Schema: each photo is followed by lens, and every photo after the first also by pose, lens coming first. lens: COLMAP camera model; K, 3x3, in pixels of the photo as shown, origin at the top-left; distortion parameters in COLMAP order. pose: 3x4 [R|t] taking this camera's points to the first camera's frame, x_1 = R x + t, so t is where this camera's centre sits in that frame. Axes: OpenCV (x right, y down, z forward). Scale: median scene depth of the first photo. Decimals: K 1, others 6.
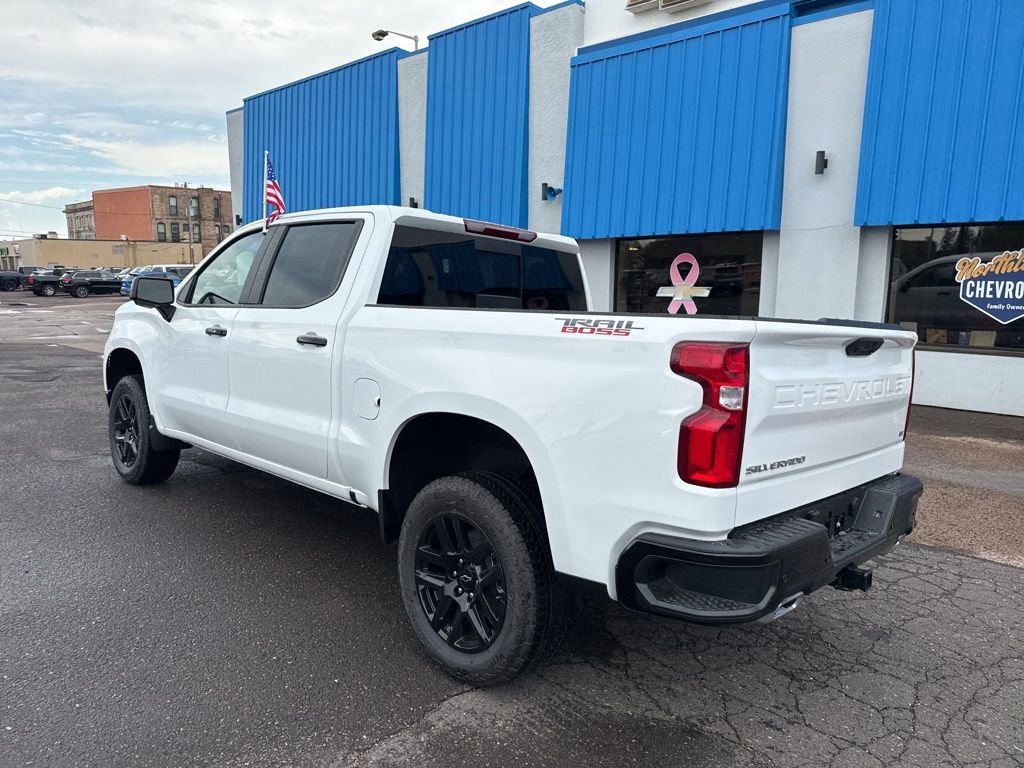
lens RADIAL K [[718.8, 0, 517.7], [0, 718.8, 393.7], [0, 0, 1]] dist [0.033981, -0.038290]
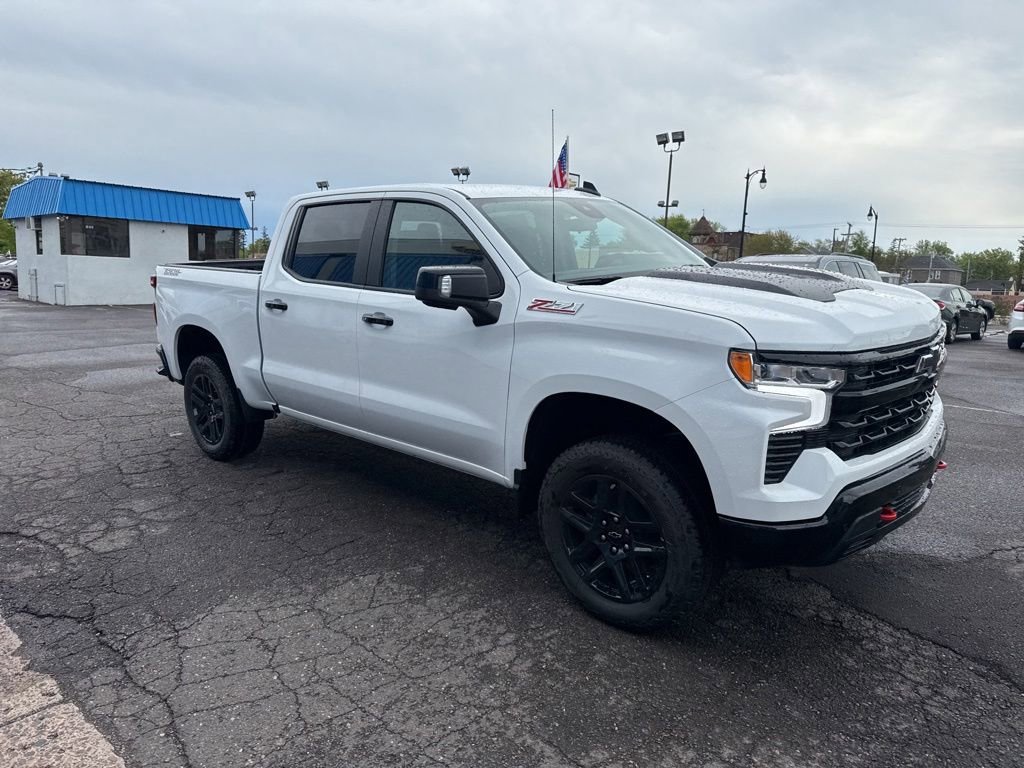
lens RADIAL K [[718.8, 0, 514.8], [0, 718.8, 380.8], [0, 0, 1]] dist [0.033981, -0.038290]
pose [[-0.999057, -0.032329, -0.028974, -0.250162], [-0.039630, 0.951633, 0.304670, -0.319400], [0.017723, 0.305532, -0.952017, 2.277220]]
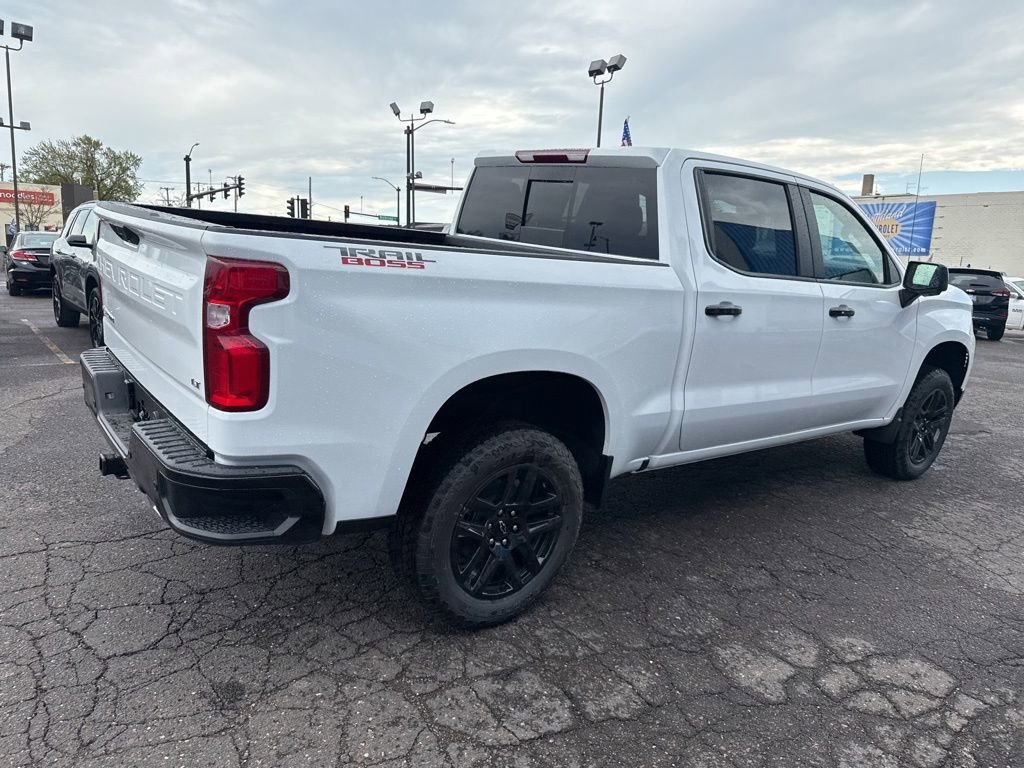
lens RADIAL K [[718.8, 0, 516.6], [0, 718.8, 390.7], [0, 0, 1]] dist [0.033981, -0.038290]
pose [[-0.123620, 0.165379, -0.978452, 0.900476], [-0.206984, 0.960030, 0.188416, -0.097591], [0.970503, 0.225816, -0.084448, 1.056212]]
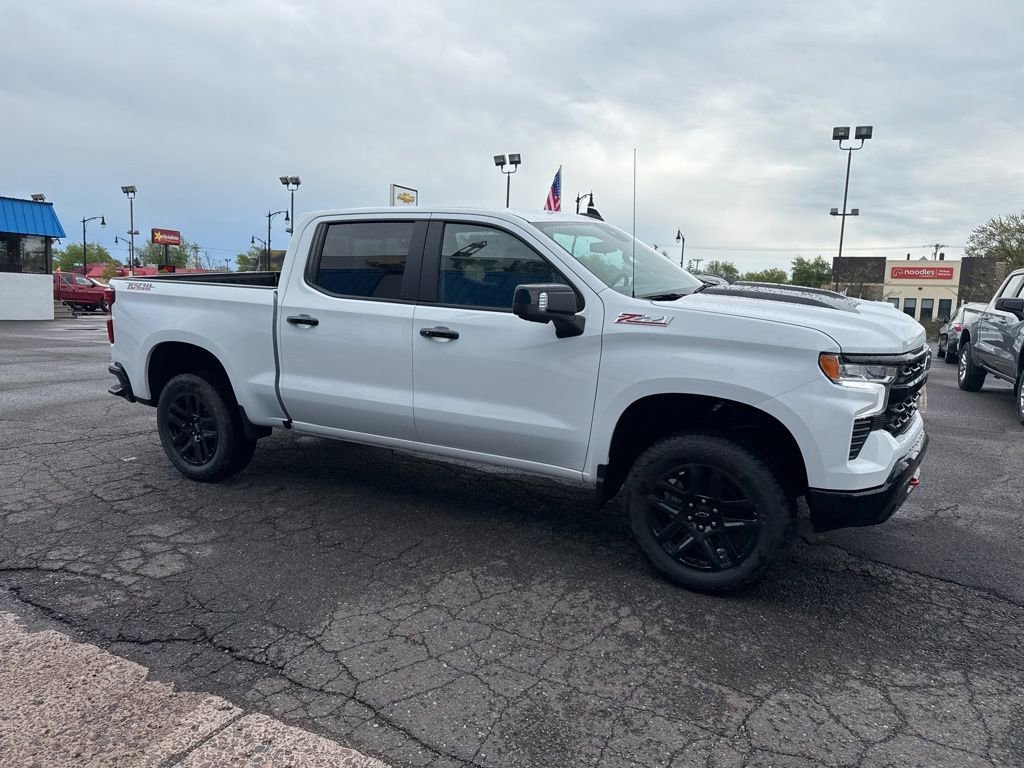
lens RADIAL K [[718.8, 0, 514.4], [0, 718.8, 386.9], [0, 0, 1]] dist [0.033981, -0.038290]
pose [[-0.963469, -0.005397, -0.267767, 0.066706], [-0.082696, 0.956937, 0.278267, -0.316719], [0.254734, 0.290245, -0.922425, 2.320117]]
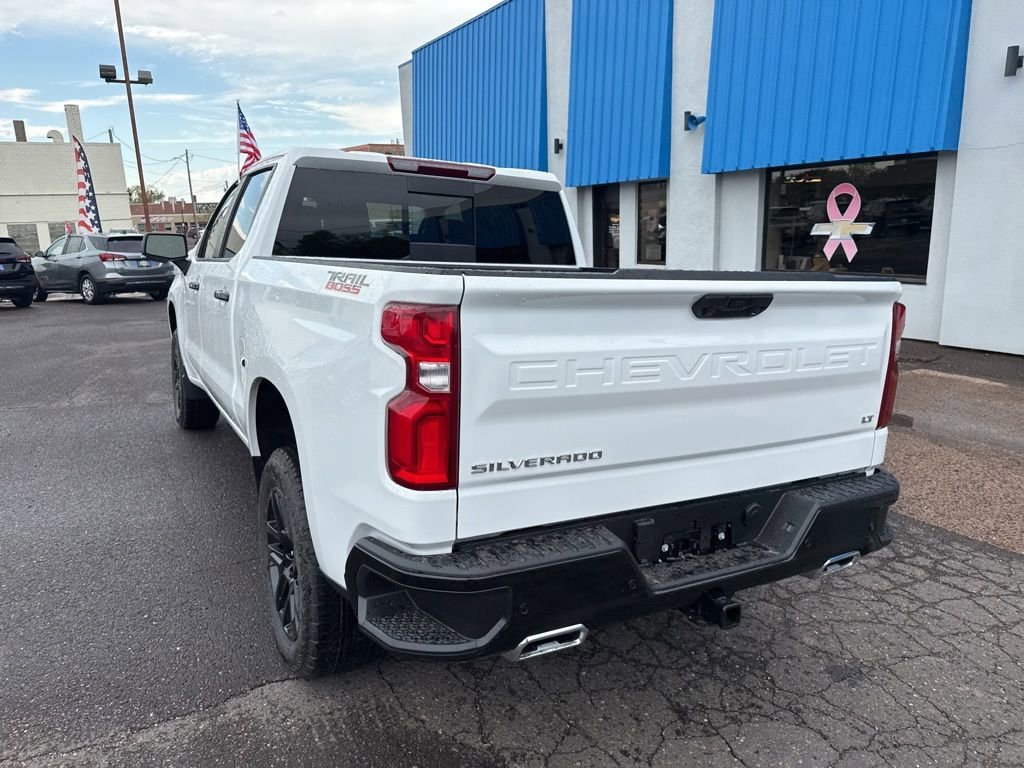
lens RADIAL K [[718.8, 0, 513.8], [0, 718.8, 391.9], [0, 0, 1]] dist [0.033981, -0.038290]
pose [[0.959213, 0.031939, -0.280875, 0.306360], [-0.011689, 0.997228, 0.073478, -0.017940], [0.282444, -0.067198, 0.956927, 0.147861]]
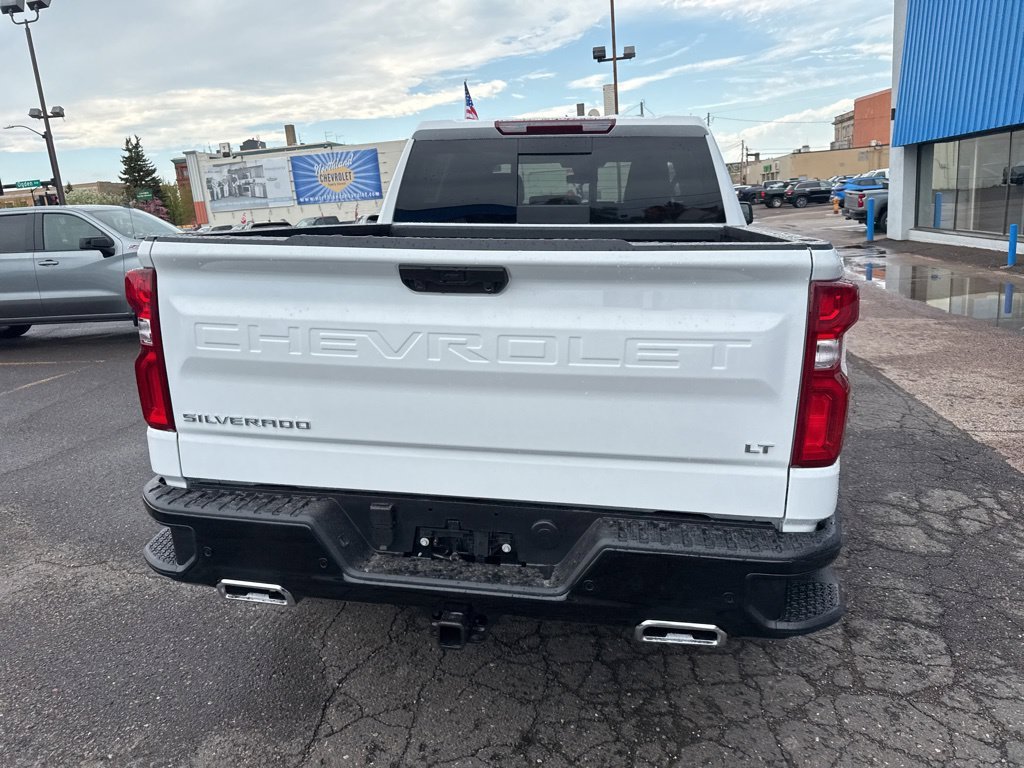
lens RADIAL K [[718.8, 0, 517.1], [0, 718.8, 381.5], [0, 0, 1]] dist [0.033981, -0.038290]
pose [[0.568663, 0.147688, -0.809204, 0.662015], [-0.058241, 0.988510, 0.139485, -0.042459], [0.820506, -0.032191, 0.570730, 0.444034]]
